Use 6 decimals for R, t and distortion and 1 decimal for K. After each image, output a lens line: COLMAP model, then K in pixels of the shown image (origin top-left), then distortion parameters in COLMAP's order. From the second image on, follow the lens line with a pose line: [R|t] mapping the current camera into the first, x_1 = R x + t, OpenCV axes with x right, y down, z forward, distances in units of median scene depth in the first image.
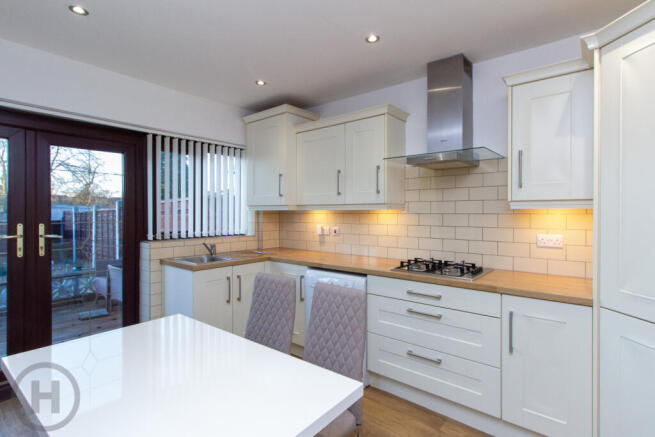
lens RADIAL K [[306.3, 0, 327.2], [0, 306.3, 215.6], [0, 0, 1]] dist [-0.024863, 0.000402]
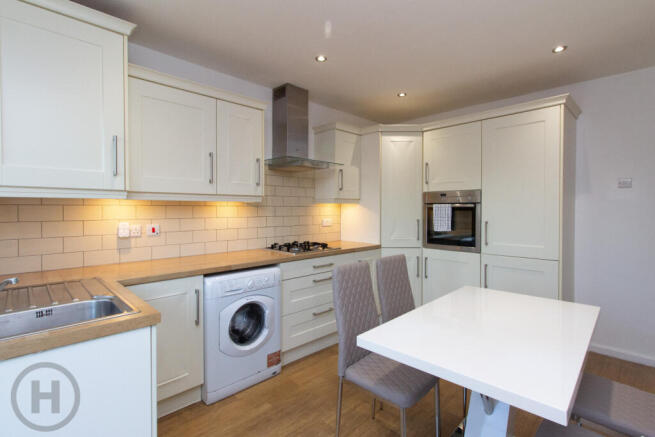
lens RADIAL K [[306.3, 0, 327.2], [0, 306.3, 215.6], [0, 0, 1]] dist [-0.024863, 0.000402]
pose [[0.105163, -0.028542, 0.994045, -0.718959], [0.000425, 0.999589, 0.028656, -0.003484], [-0.994455, -0.002591, 0.105132, 0.578679]]
